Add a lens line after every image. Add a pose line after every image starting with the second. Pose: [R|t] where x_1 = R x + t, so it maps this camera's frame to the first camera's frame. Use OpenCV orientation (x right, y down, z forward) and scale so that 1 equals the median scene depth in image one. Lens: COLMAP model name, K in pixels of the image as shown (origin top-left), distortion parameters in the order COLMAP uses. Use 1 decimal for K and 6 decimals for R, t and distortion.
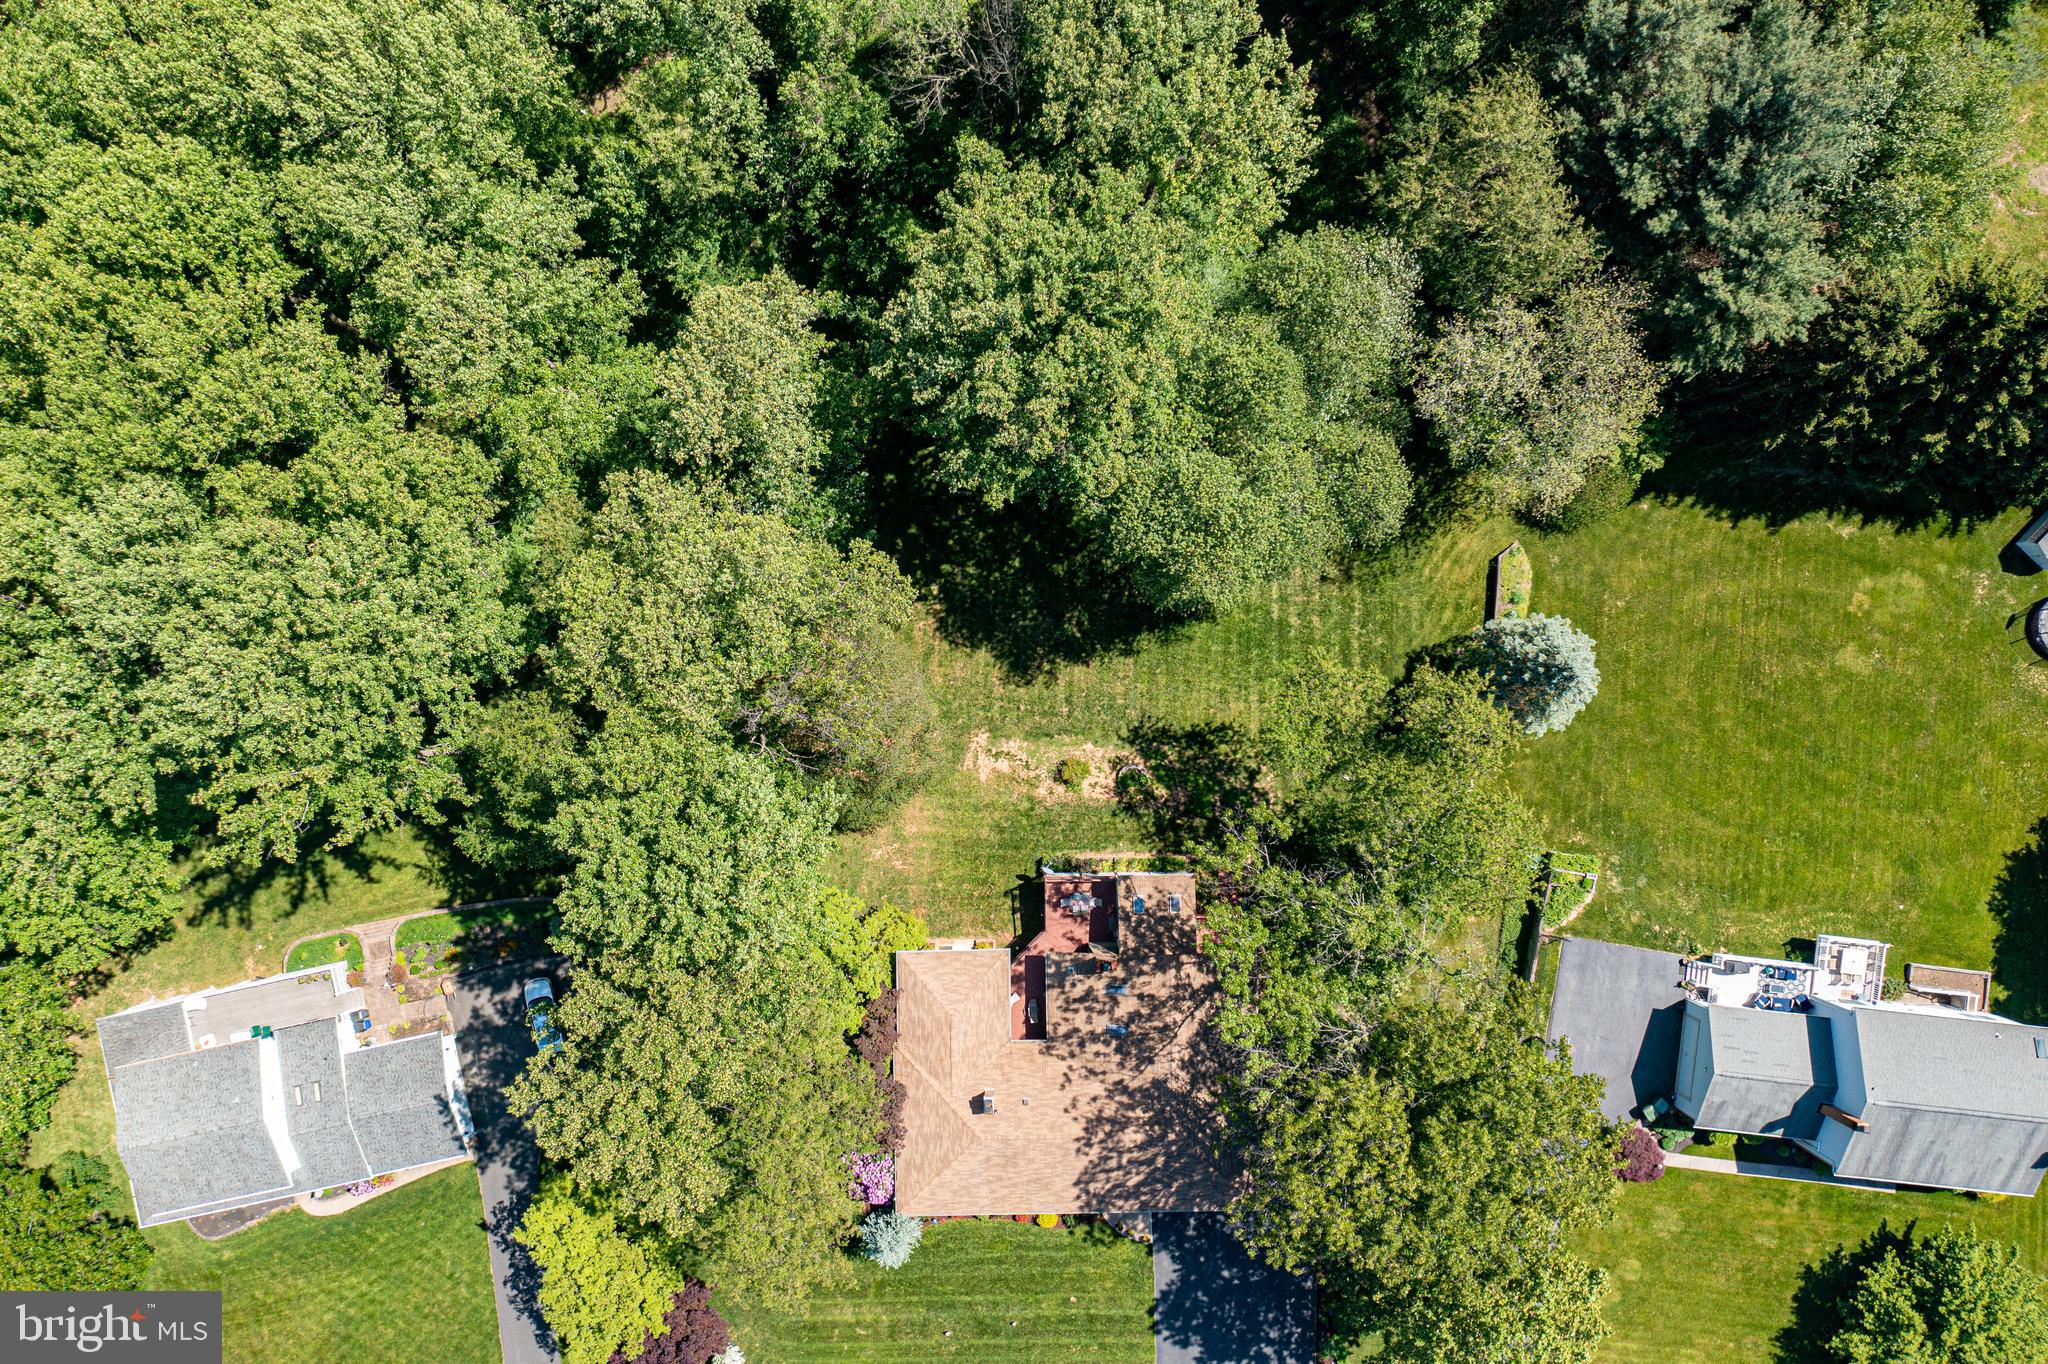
lens RADIAL K [[1611.3, 0, 1041.2], [0, 1611.3, 679.2], [0, 0, 1]] dist [-0.009264, -0.006047]
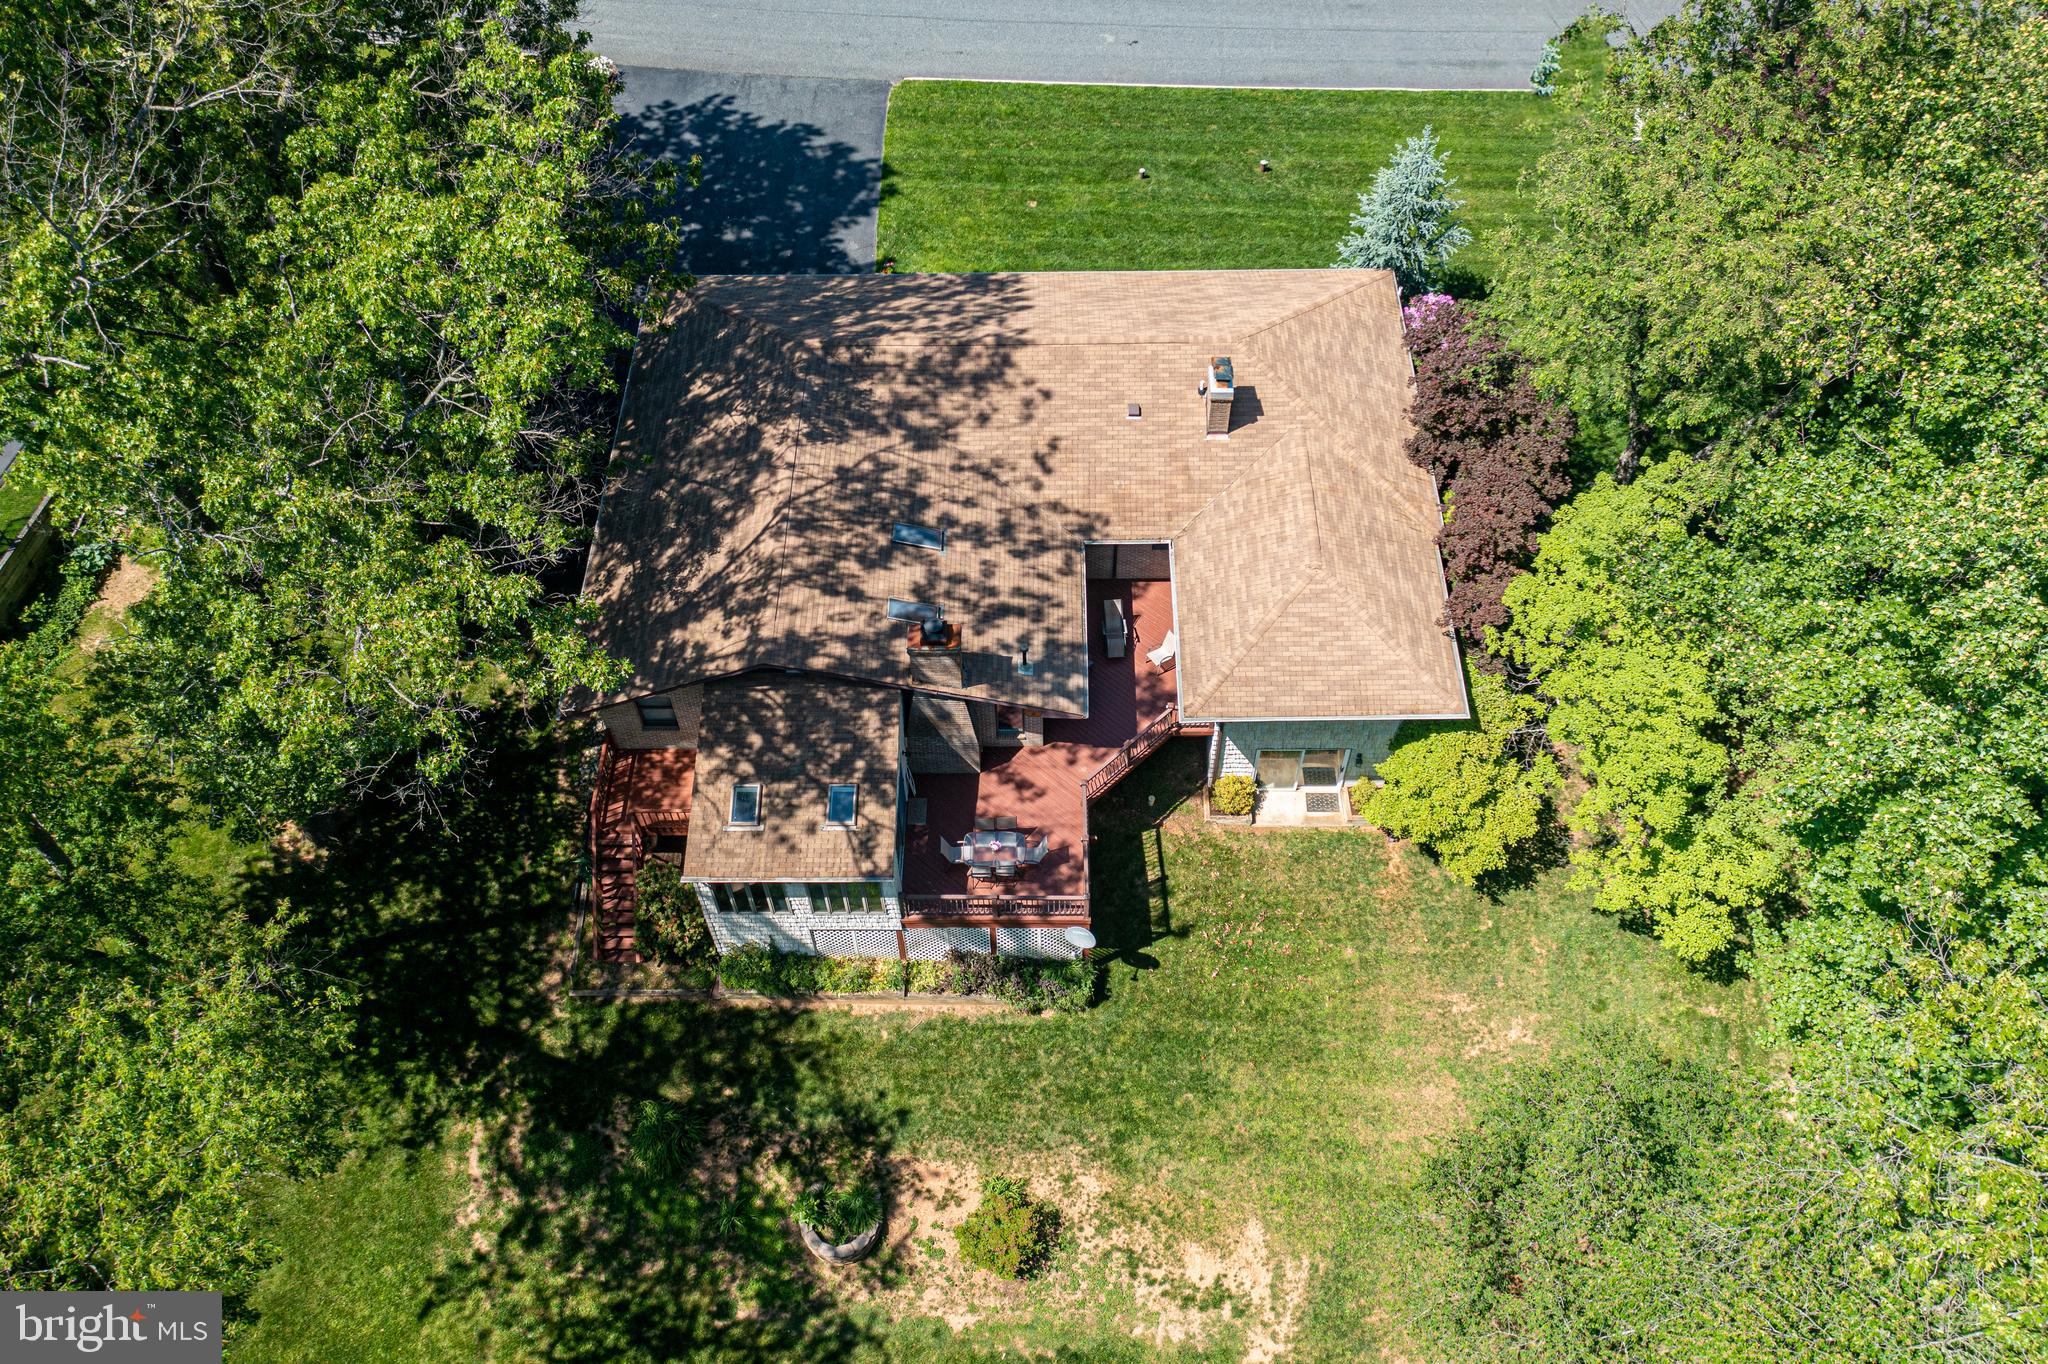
lens RADIAL K [[1528.7, 0, 1024.0], [0, 1528.7, 682.0], [0, 0, 1]] dist [0.050998, -0.001623]
pose [[-0.999525, -0.015020, 0.026906, 0.008918], [0.027286, -0.837154, 0.546287, -0.028336], [0.014320, 0.546761, 0.837166, 0.673683]]
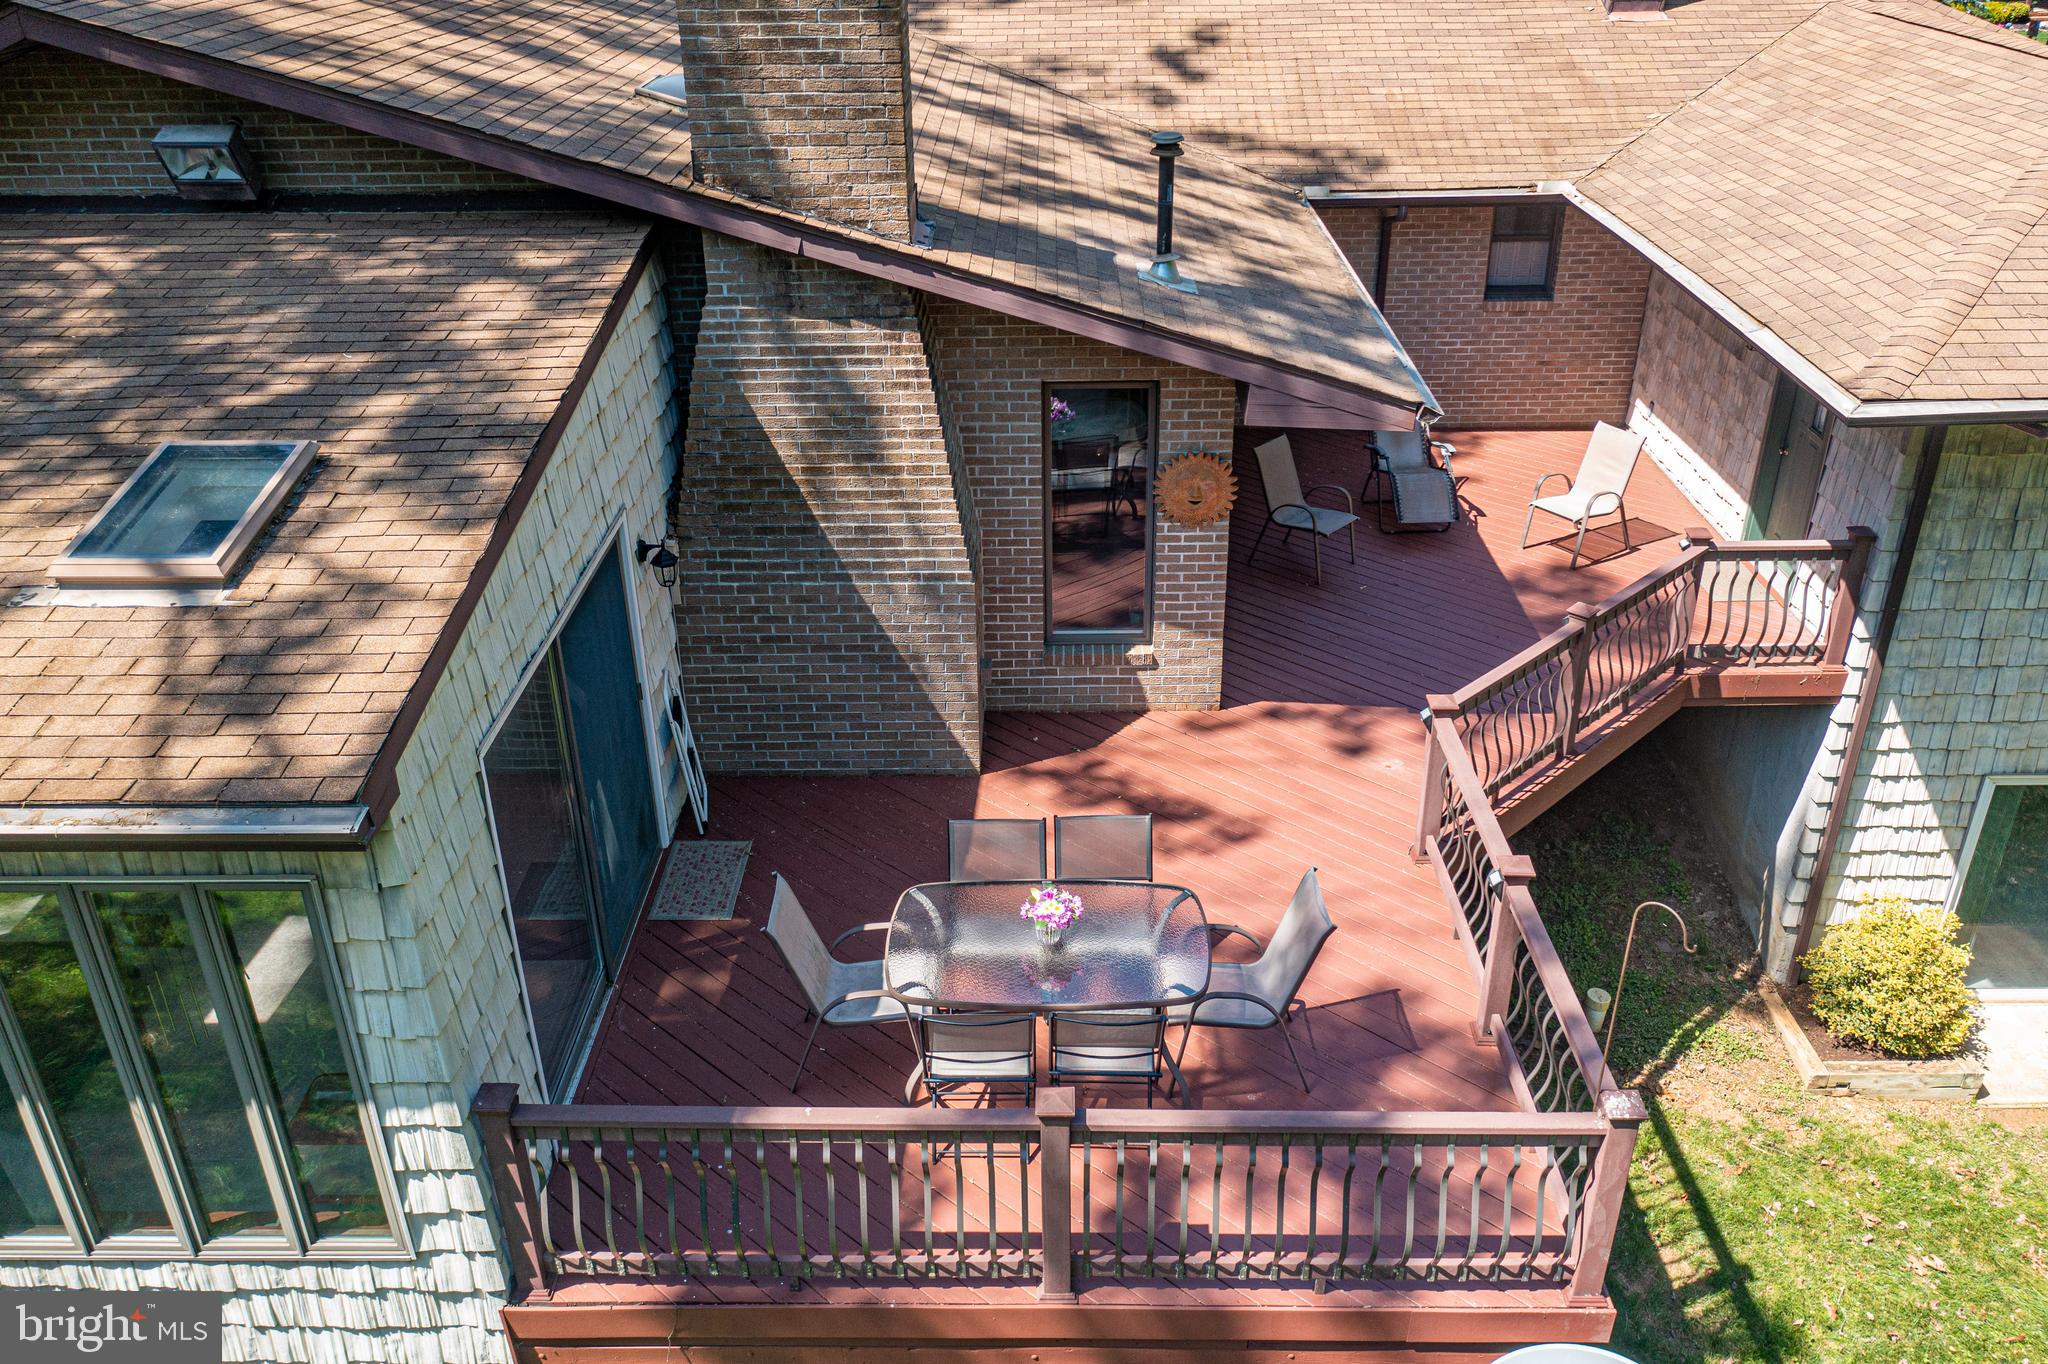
lens RADIAL K [[1611.3, 0, 1041.2], [0, 1611.3, 679.2], [0, 0, 1]] dist [-0.009264, -0.006047]
pose [[-0.999618, -0.024910, 0.011977, 0.025685], [0.023327, -0.527876, 0.849001, 0.082124], [-0.014826, 0.848956, 0.528256, 0.954351]]
